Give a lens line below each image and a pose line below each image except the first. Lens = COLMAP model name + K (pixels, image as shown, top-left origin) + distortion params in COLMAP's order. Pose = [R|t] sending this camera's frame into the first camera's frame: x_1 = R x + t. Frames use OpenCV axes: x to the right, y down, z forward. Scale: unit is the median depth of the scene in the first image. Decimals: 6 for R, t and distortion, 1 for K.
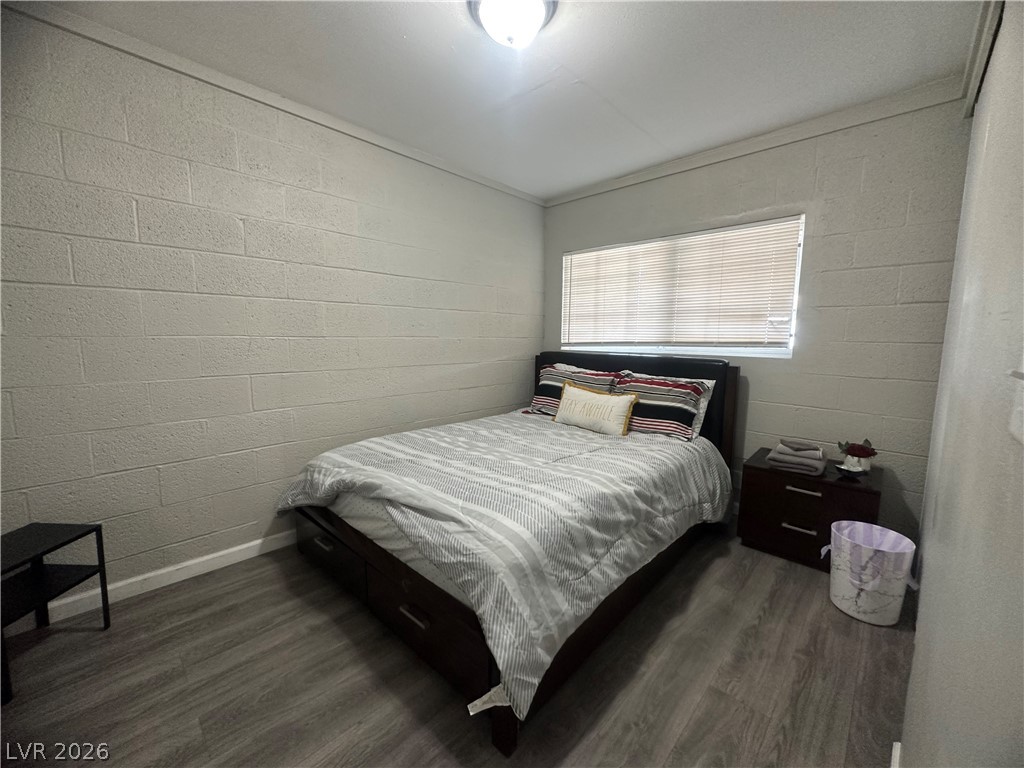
lens RADIAL K [[409.2, 0, 511.9], [0, 409.2, 383.1], [0, 0, 1]] dist [-0.004285, -0.000020]
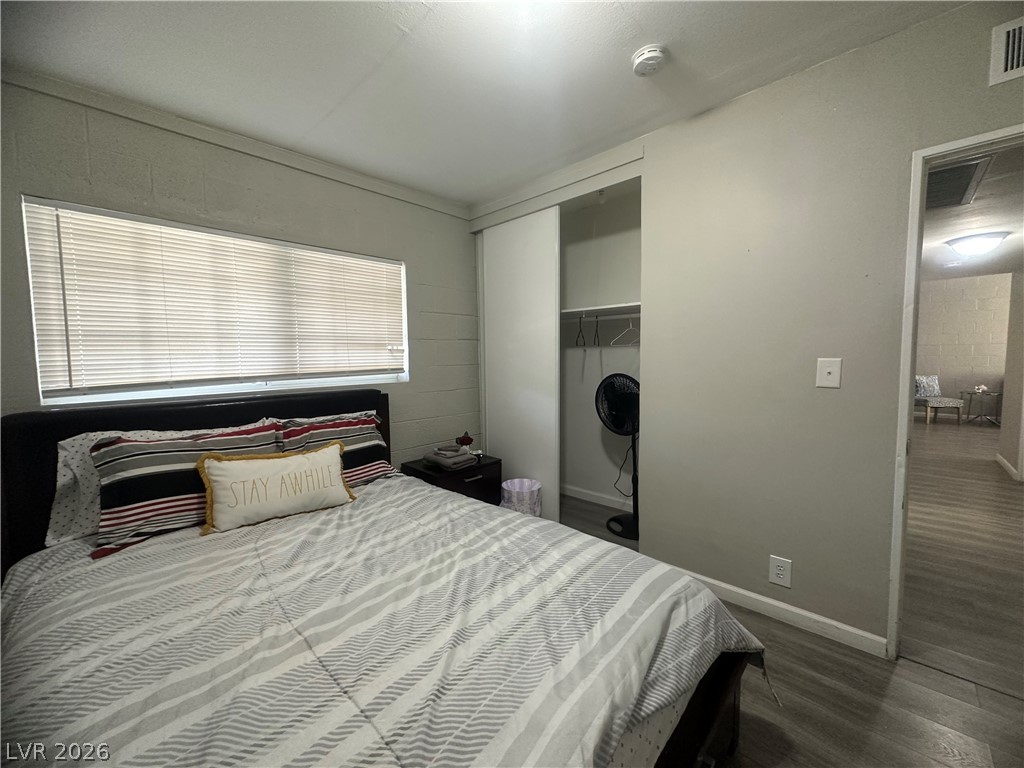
lens RADIAL K [[409.2, 0, 512.1], [0, 409.2, 385.2], [0, 0, 1]] dist [-0.004285, -0.000020]
pose [[0.003748, -0.083684, 0.996485, -0.408924], [0.128267, 0.988301, 0.082515, -0.090266], [-0.991733, 0.127507, 0.014438, 0.569593]]
